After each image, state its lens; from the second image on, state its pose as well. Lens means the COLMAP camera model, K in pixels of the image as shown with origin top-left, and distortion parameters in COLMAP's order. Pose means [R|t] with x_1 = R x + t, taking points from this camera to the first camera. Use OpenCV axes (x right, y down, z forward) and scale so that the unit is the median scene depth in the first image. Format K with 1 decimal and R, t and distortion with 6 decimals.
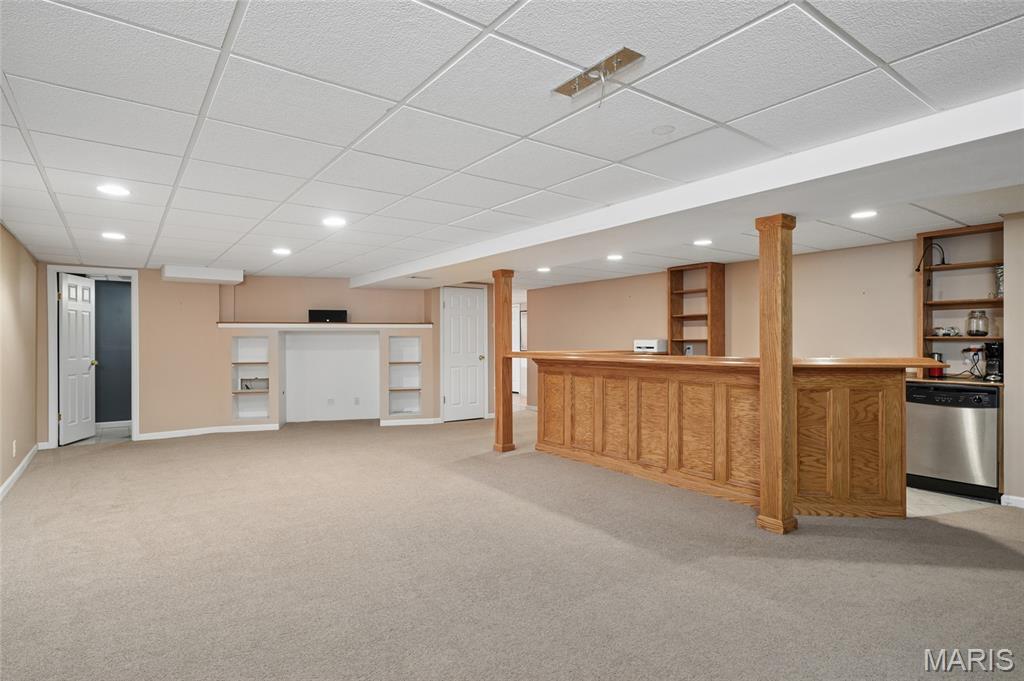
lens RADIAL K [[535.5, 0, 512.6], [0, 535.5, 341.4], [0, 0, 1]] dist [-0.001008, 0.000070]
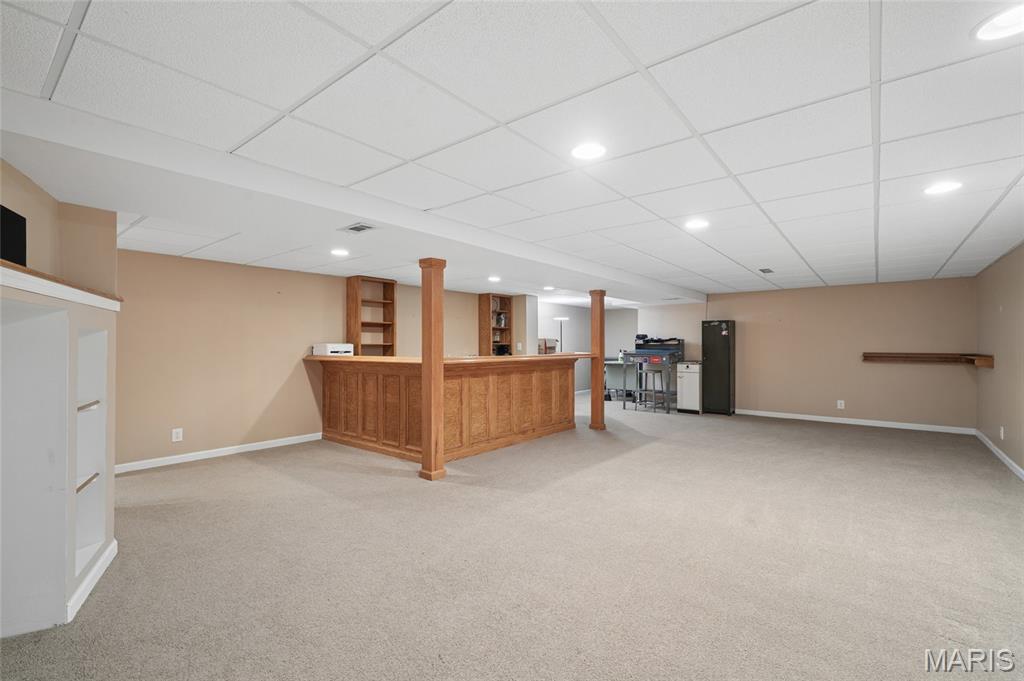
lens RADIAL K [[453.1, 0, 513.3], [0, 453.1, 345.1], [0, 0, 1]] dist [0.000739, 0.000010]
pose [[-0.259614, 0.003389, 0.965707, -0.784467], [-0.002966, 0.999986, -0.004307, 0.002410], [-0.965708, -0.003982, -0.259600, 1.145964]]
